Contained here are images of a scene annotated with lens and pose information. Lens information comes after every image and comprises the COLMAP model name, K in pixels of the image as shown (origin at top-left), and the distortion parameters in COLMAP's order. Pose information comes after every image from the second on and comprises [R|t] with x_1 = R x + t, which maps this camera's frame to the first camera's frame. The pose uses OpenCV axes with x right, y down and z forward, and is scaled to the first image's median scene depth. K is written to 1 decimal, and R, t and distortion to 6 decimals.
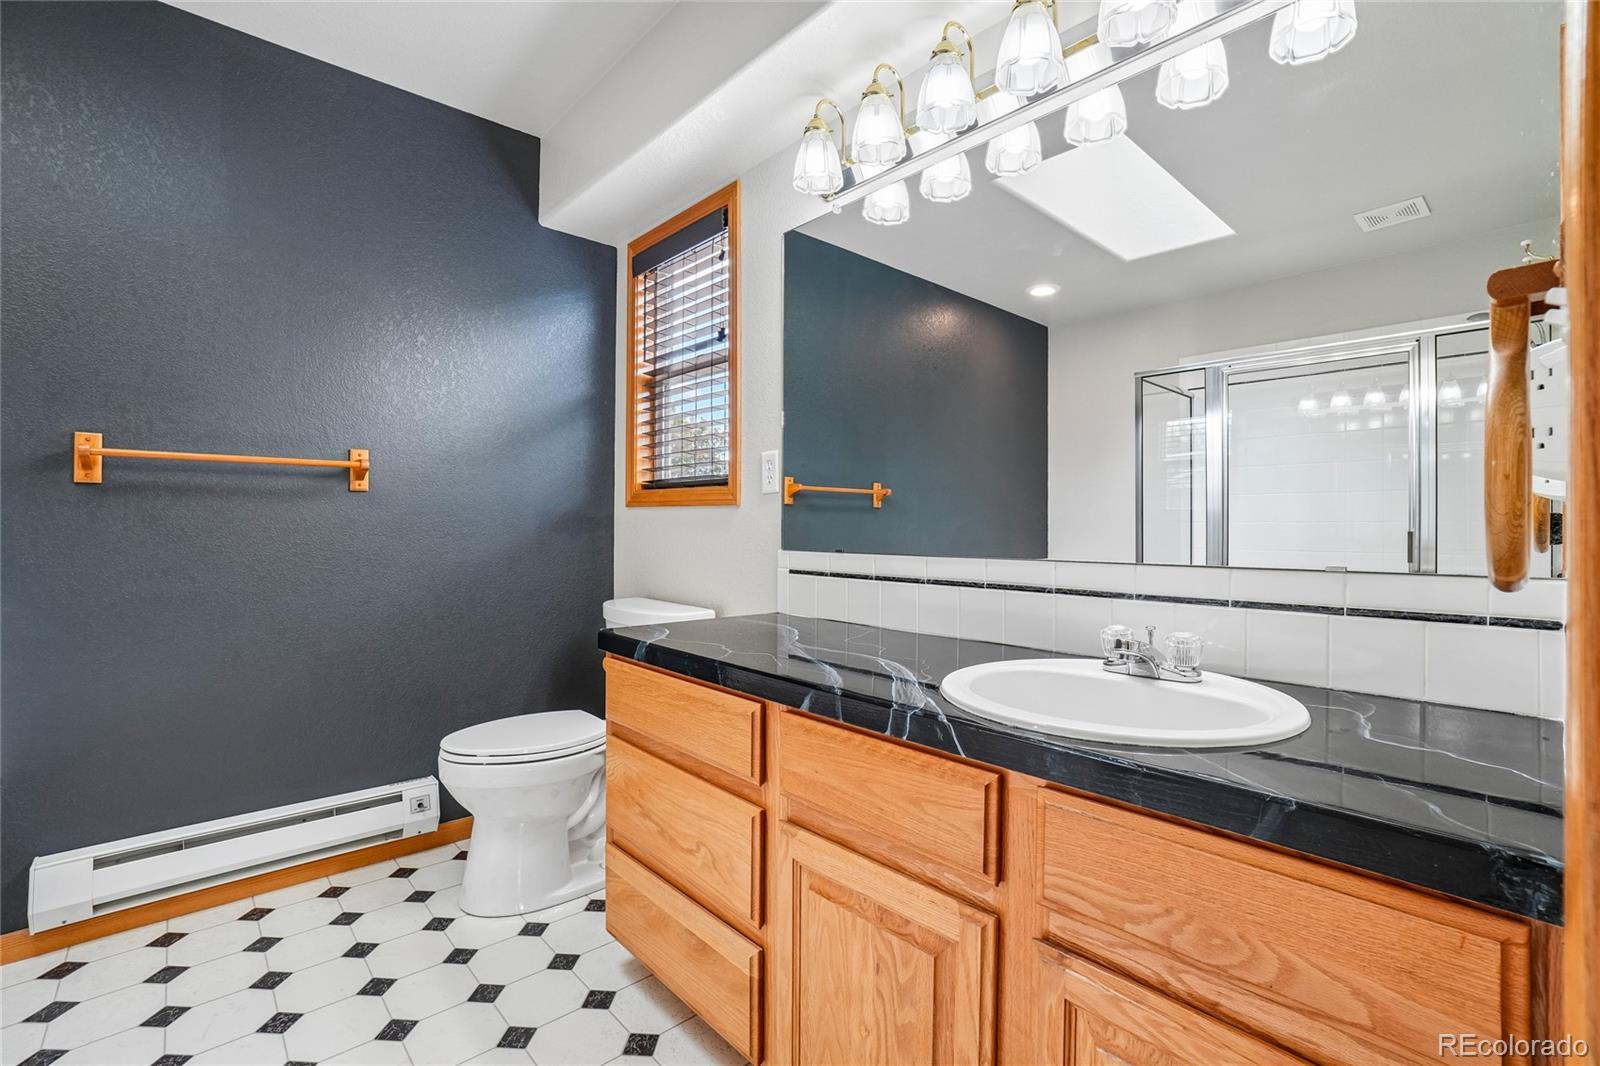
lens RADIAL K [[706.8, 0, 800.6], [0, 706.8, 532.0], [0, 0, 1]] dist [-0.030041, 0.002860]
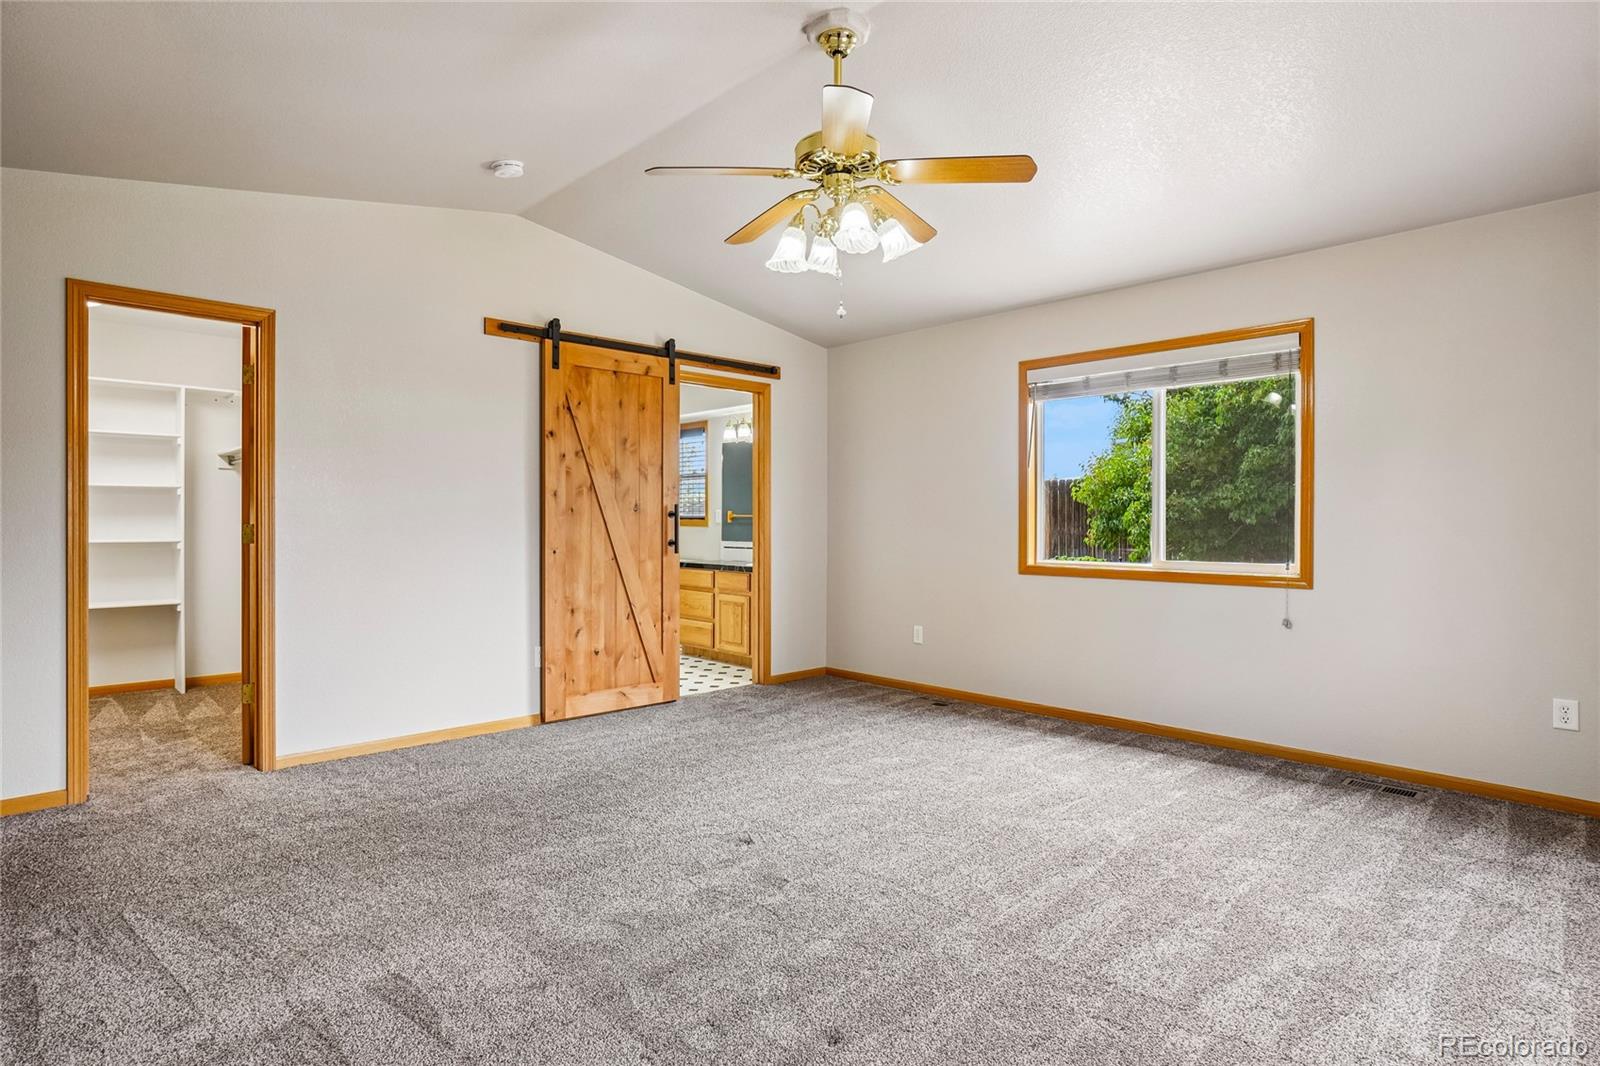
lens RADIAL K [[820.3, 0, 792.6], [0, 820.3, 537.6], [0, 0, 1]] dist [-0.017272, 0.000757]
pose [[0.999731, 0.003887, 0.022846, 0.216775], [-0.004142, 0.999929, 0.011137, -0.033396], [-0.022802, -0.011229, 0.999677, -2.827441]]
